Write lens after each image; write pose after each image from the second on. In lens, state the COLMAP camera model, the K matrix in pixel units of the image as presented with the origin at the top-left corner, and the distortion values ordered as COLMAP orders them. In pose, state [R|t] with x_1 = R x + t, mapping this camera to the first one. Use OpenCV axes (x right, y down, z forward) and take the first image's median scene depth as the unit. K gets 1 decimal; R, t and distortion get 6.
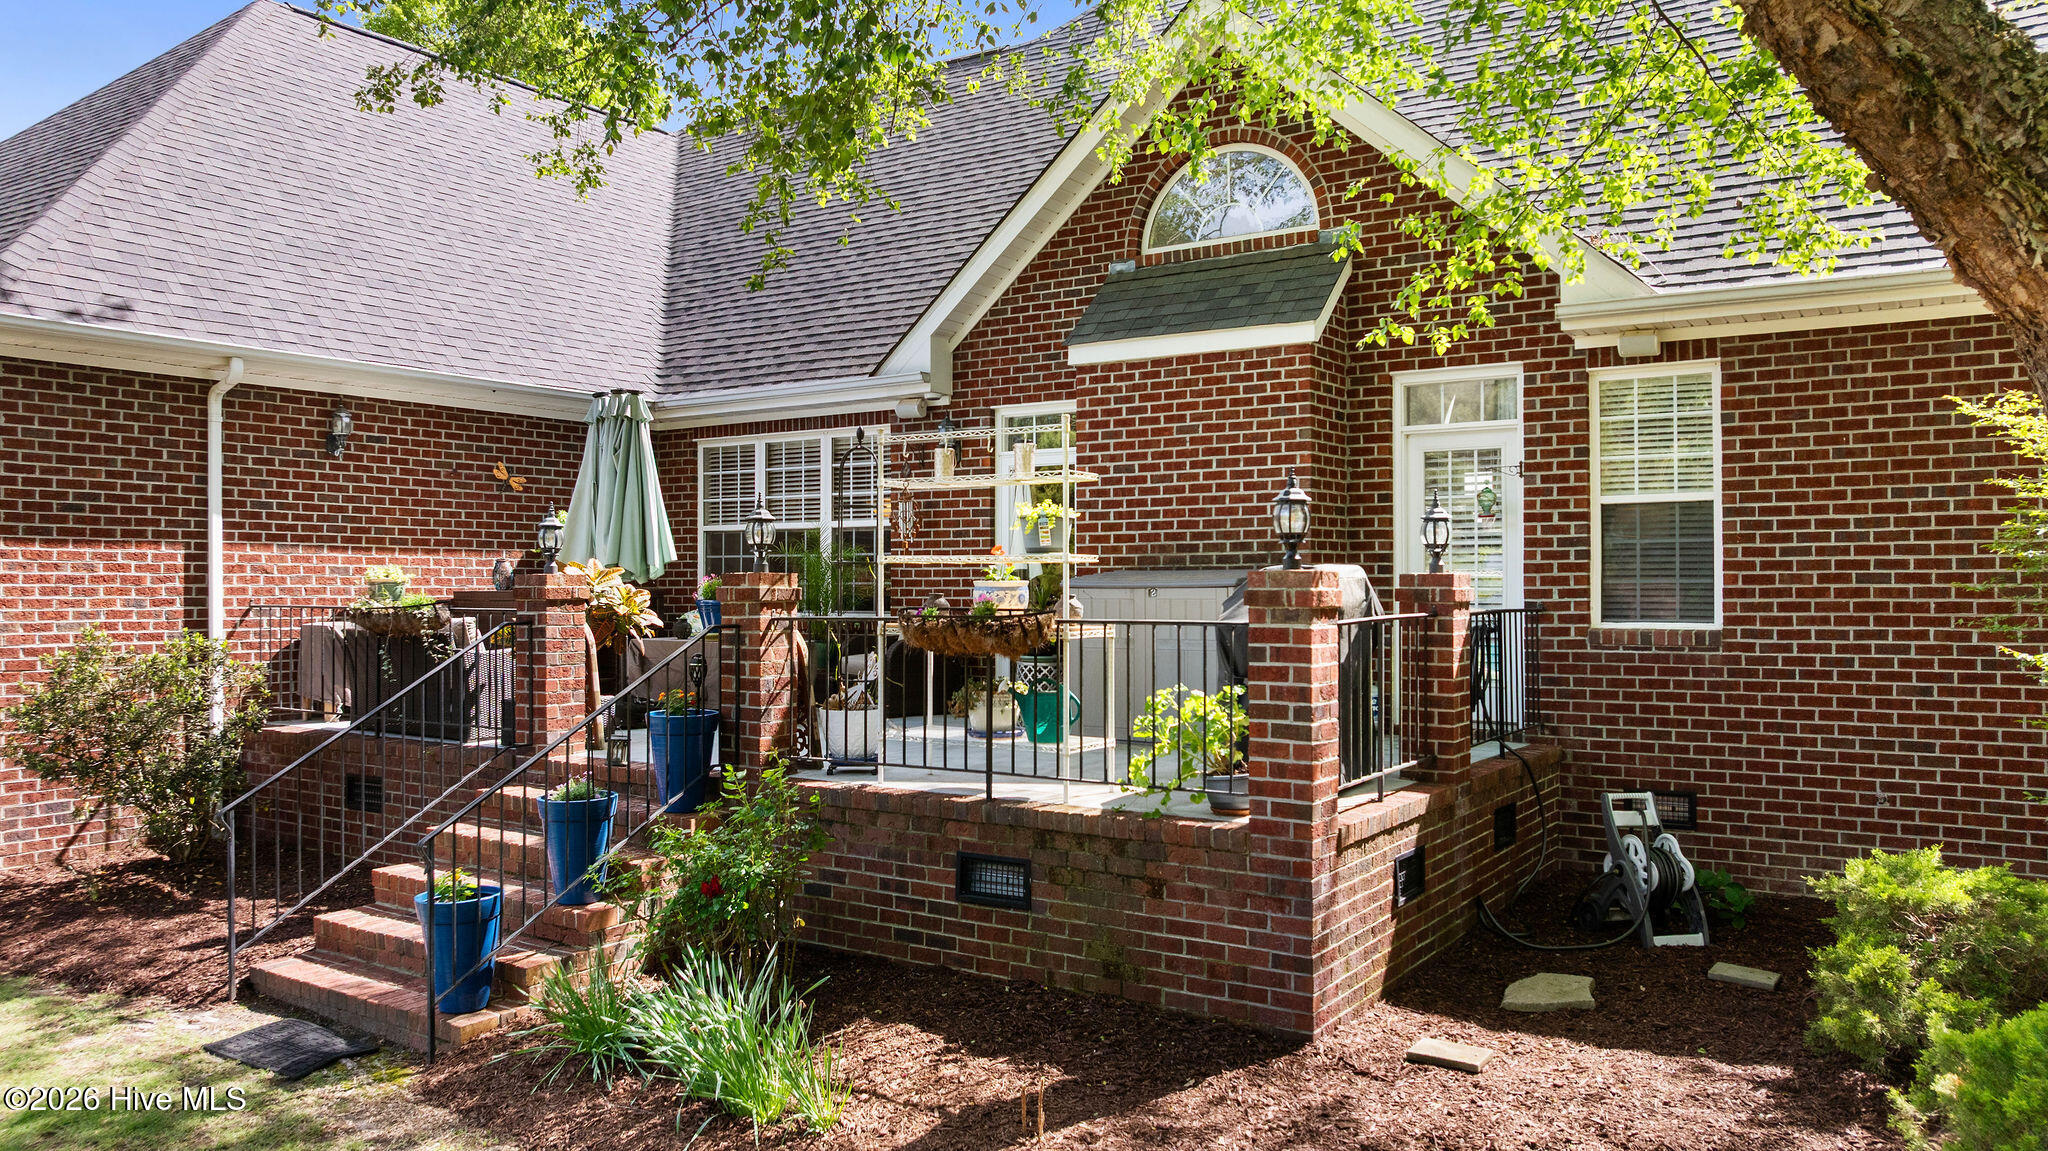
lens RADIAL K [[1462.1, 0, 1026.1], [0, 1462.1, 619.8], [0, 0, 1]] dist [0.022601, -0.000359]
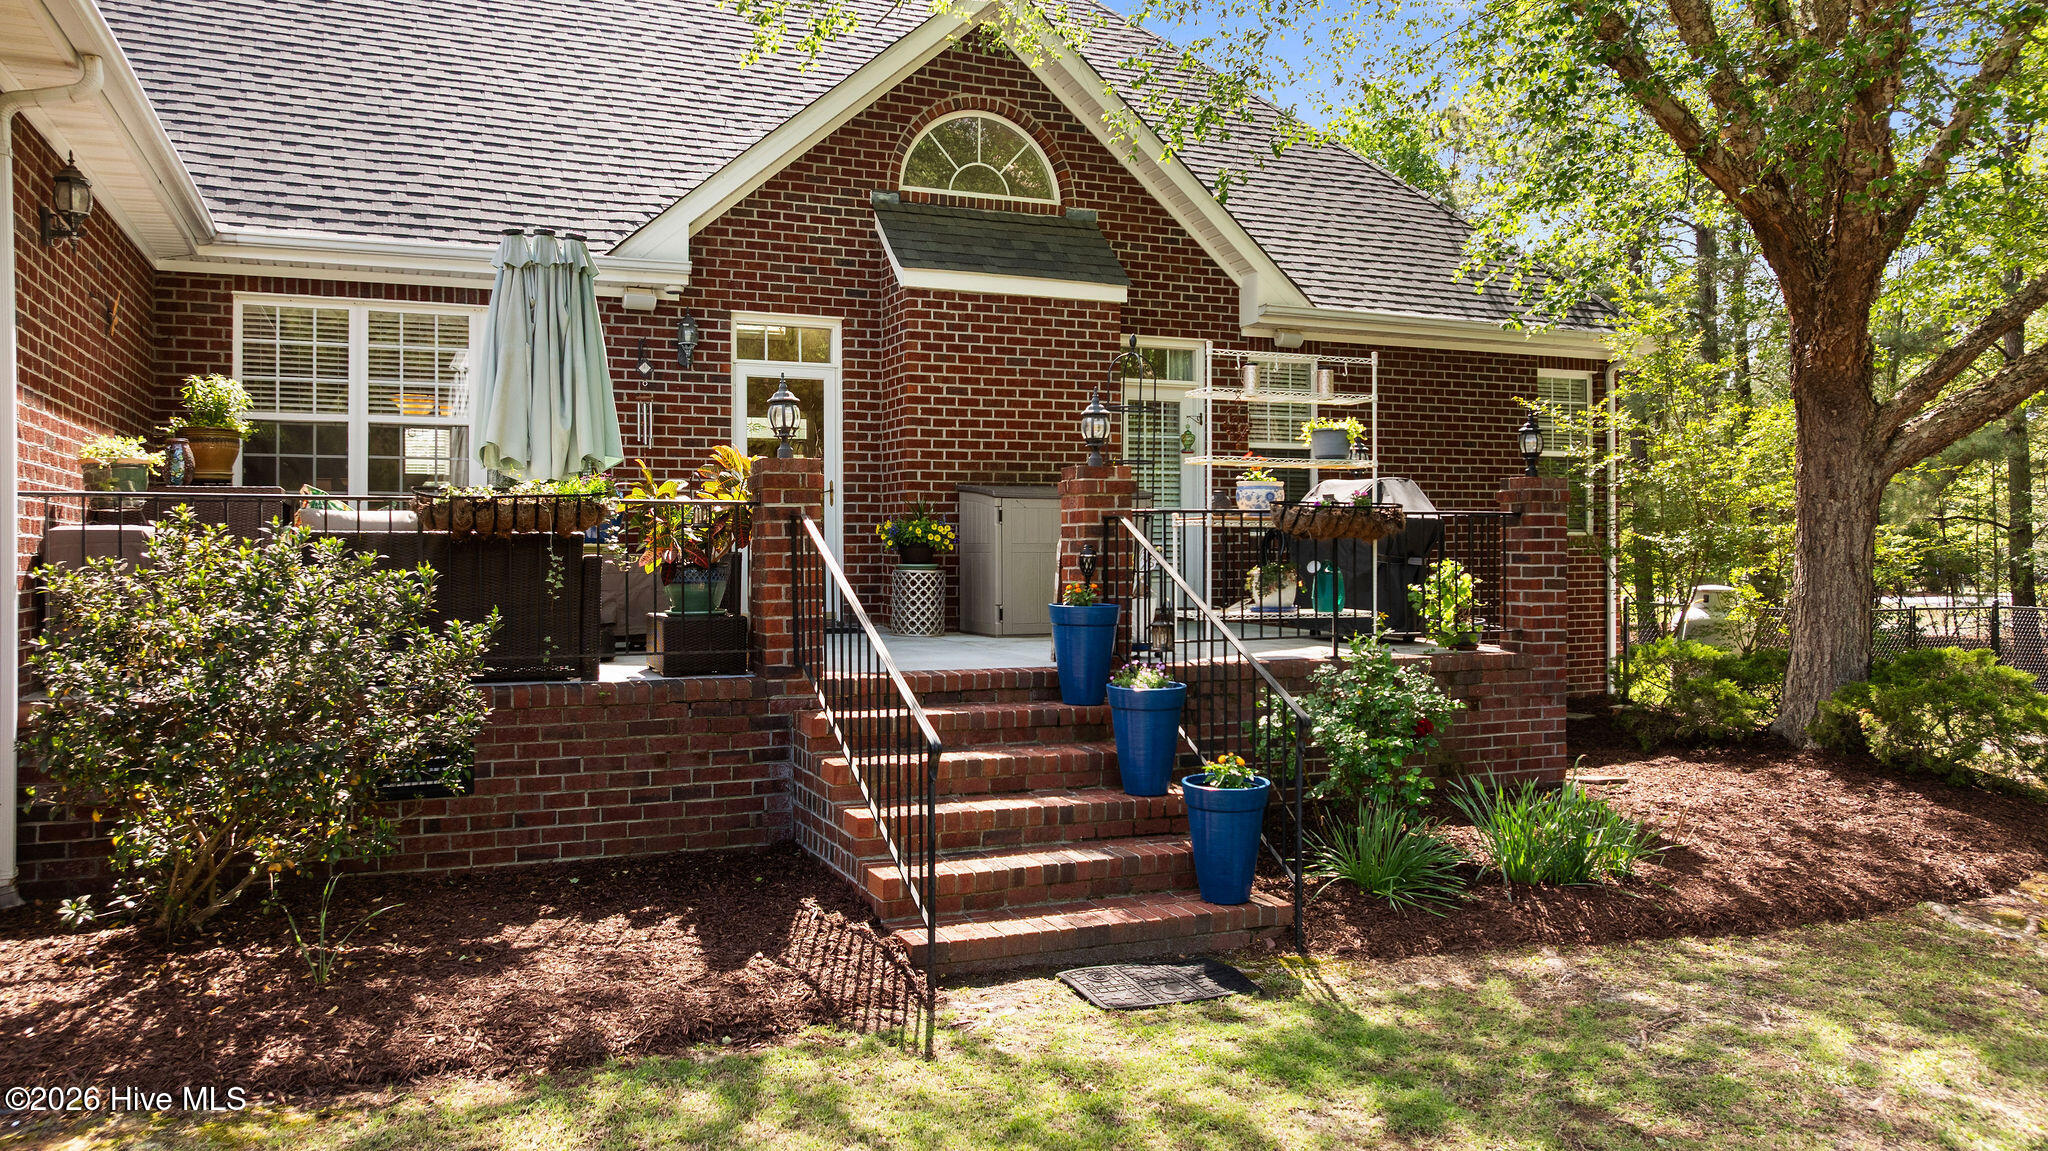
lens RADIAL K [[1454.8, 0, 1021.2], [0, 1454.8, 573.1], [0, 0, 1]] dist [-0.020965, 0.006366]
pose [[0.557872, -0.020839, 0.829665, -0.817166], [0.015642, 0.999771, 0.014593, 0.016686], [-0.829780, 0.004836, 0.558070, 0.368695]]
